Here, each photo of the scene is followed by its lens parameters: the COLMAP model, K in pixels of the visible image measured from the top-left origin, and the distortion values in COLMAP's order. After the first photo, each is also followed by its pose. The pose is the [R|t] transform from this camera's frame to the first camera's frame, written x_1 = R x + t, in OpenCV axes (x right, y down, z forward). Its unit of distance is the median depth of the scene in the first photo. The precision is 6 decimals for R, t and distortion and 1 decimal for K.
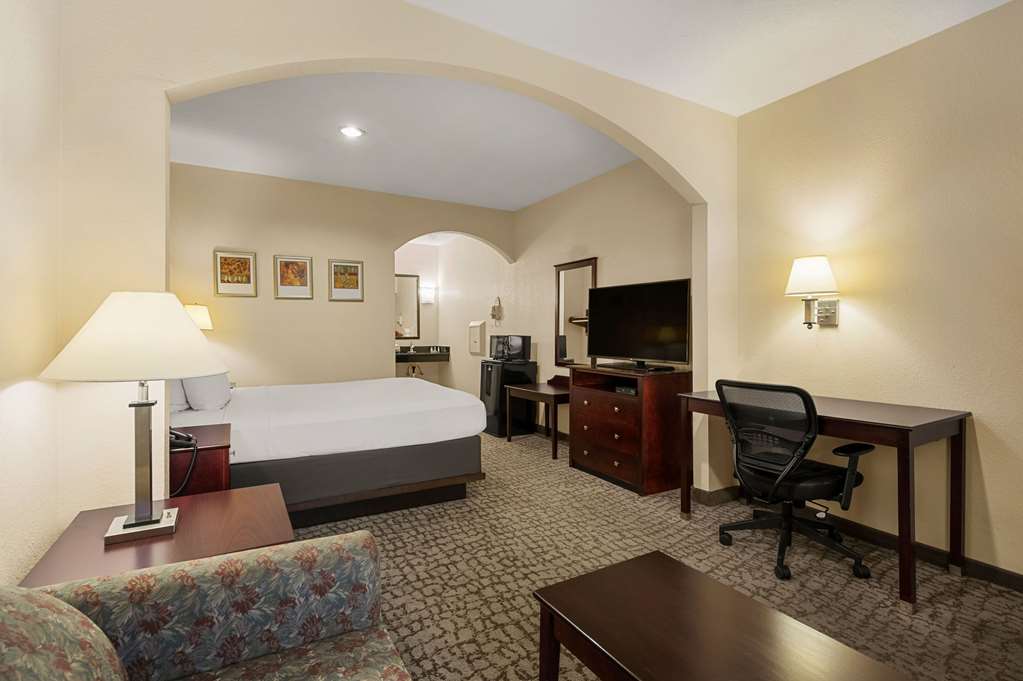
lens RADIAL K [[473.1, 0, 527.9], [0, 473.1, 343.0], [0, 0, 1]] dist [0.003136, 0.000137]
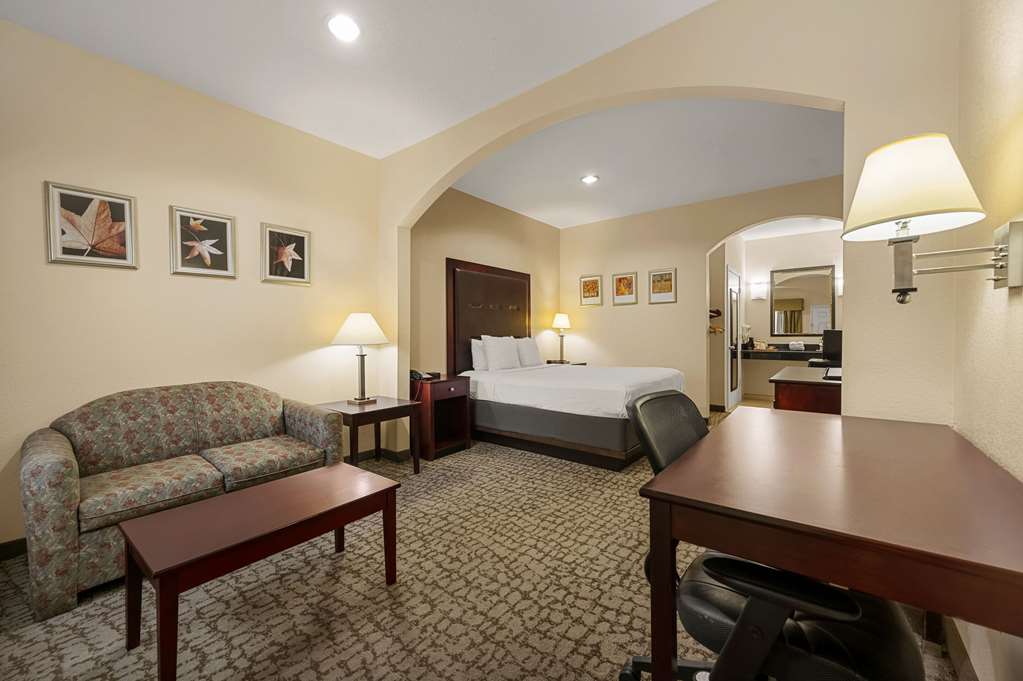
lens RADIAL K [[407.8, 0, 515.2], [0, 407.8, 338.3], [0, 0, 1]] dist [-0.005496, -0.000055]
pose [[0.360667, 0.006472, -0.932672, 0.790966], [-0.014805, 0.999890, 0.001214, 0.010427], [0.932577, 0.013371, 0.360723, 0.471375]]
